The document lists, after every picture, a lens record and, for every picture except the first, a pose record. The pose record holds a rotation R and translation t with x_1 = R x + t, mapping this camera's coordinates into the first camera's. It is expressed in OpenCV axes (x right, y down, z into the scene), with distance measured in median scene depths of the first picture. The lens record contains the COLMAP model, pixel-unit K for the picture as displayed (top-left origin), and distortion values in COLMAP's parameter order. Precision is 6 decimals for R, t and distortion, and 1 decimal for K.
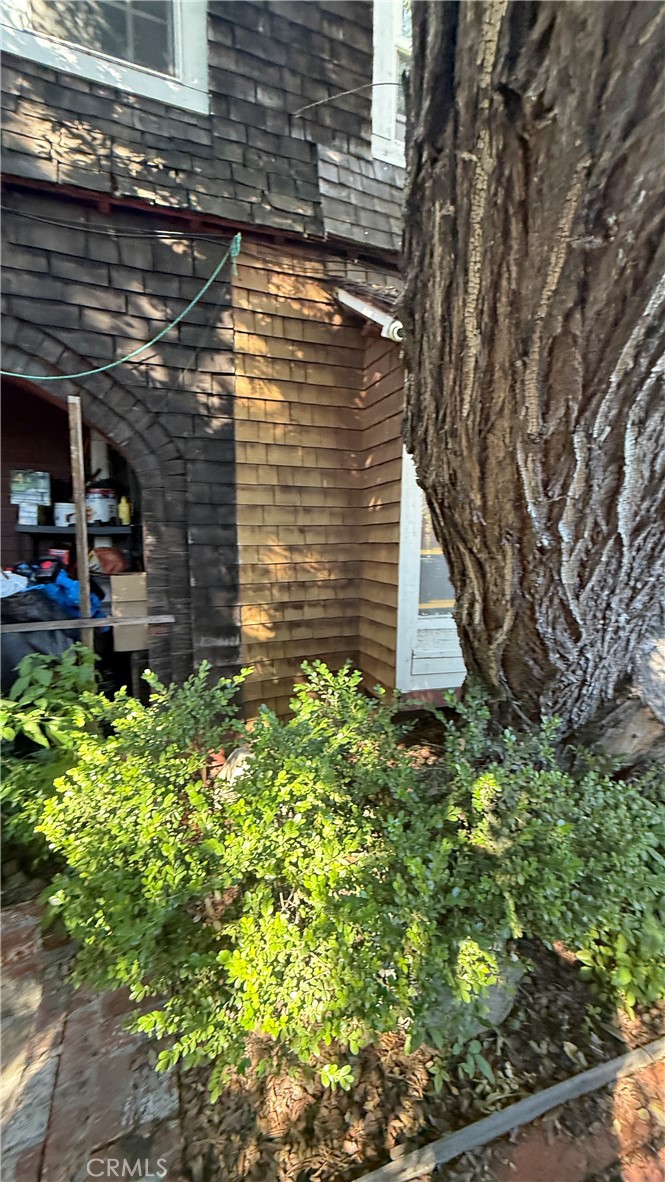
lens RADIAL K [[472.0, 0, 334.8], [0, 472.0, 590.0], [0, 0, 1]] dist [-0.000009, -0.000426]
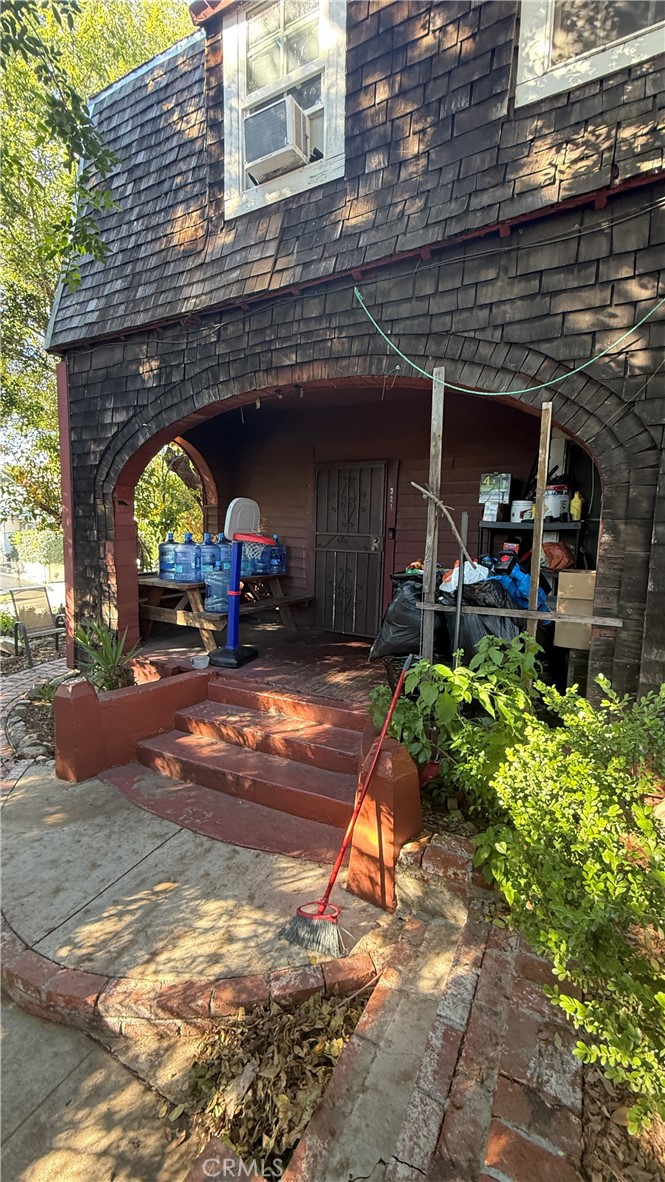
lens RADIAL K [[472.0, 0, 334.8], [0, 472.0, 590.0], [0, 0, 1]] dist [-0.000009, -0.000426]
pose [[0.647531, 0.106778, -0.754521, -0.013858], [-0.094362, 0.993749, 0.059652, -0.007235], [0.756174, 0.032571, 0.653559, -0.042865]]
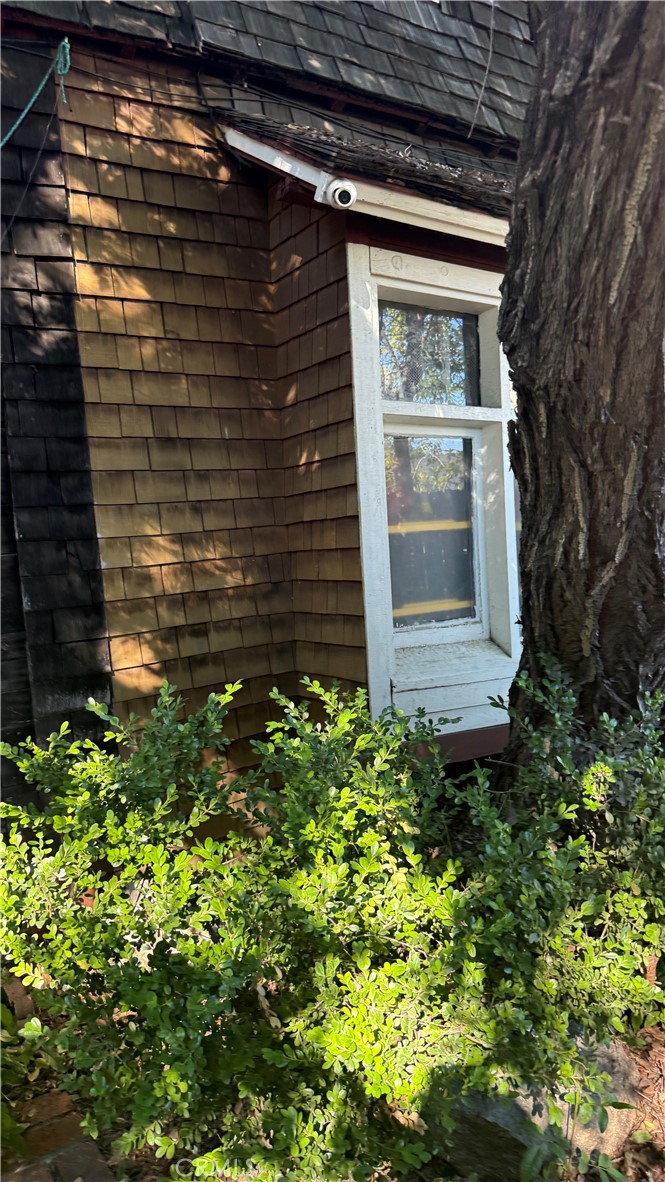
lens RADIAL K [[835.6, 0, 332.5], [0, 835.6, 591.0], [0, 0, 1]] dist [0.076549, -0.122221]
pose [[0.976285, -0.084171, 0.199455, -0.146197], [0.094239, 0.994683, -0.041520, 0.051322], [-0.194900, 0.059332, 0.979027, -0.120125]]
